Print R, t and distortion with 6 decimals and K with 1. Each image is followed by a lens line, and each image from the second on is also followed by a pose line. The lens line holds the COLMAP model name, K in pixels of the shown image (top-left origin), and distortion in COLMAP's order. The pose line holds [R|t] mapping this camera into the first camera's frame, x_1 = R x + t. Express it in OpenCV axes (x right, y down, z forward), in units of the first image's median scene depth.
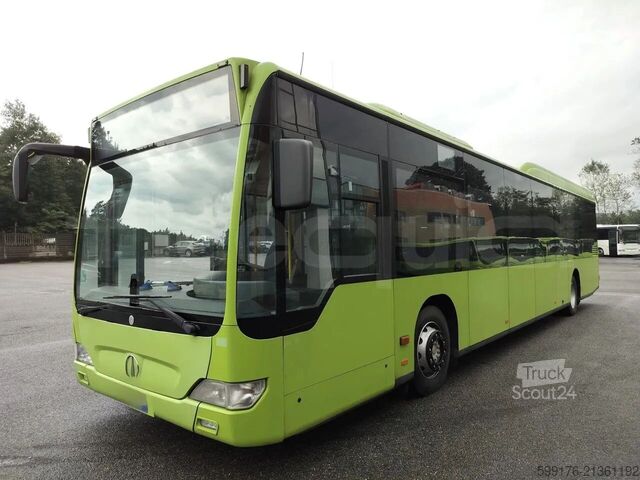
lens RADIAL K [[459.6, 0, 317.5], [0, 459.6, 247.4], [0, 0, 1]] dist [-0.002200, -0.001584]
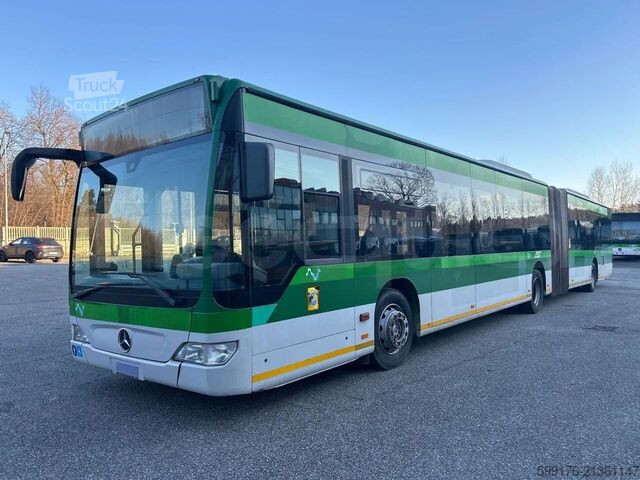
lens RADIAL K [[488.8, 0, 321.8], [0, 488.8, 252.7], [0, 0, 1]] dist [0.051983, -0.000481]
pose [[0.999864, -0.014998, 0.006881, 0.094216], [0.014935, 0.999847, 0.009119, 0.038046], [-0.007017, -0.009015, 0.999935, -0.261848]]
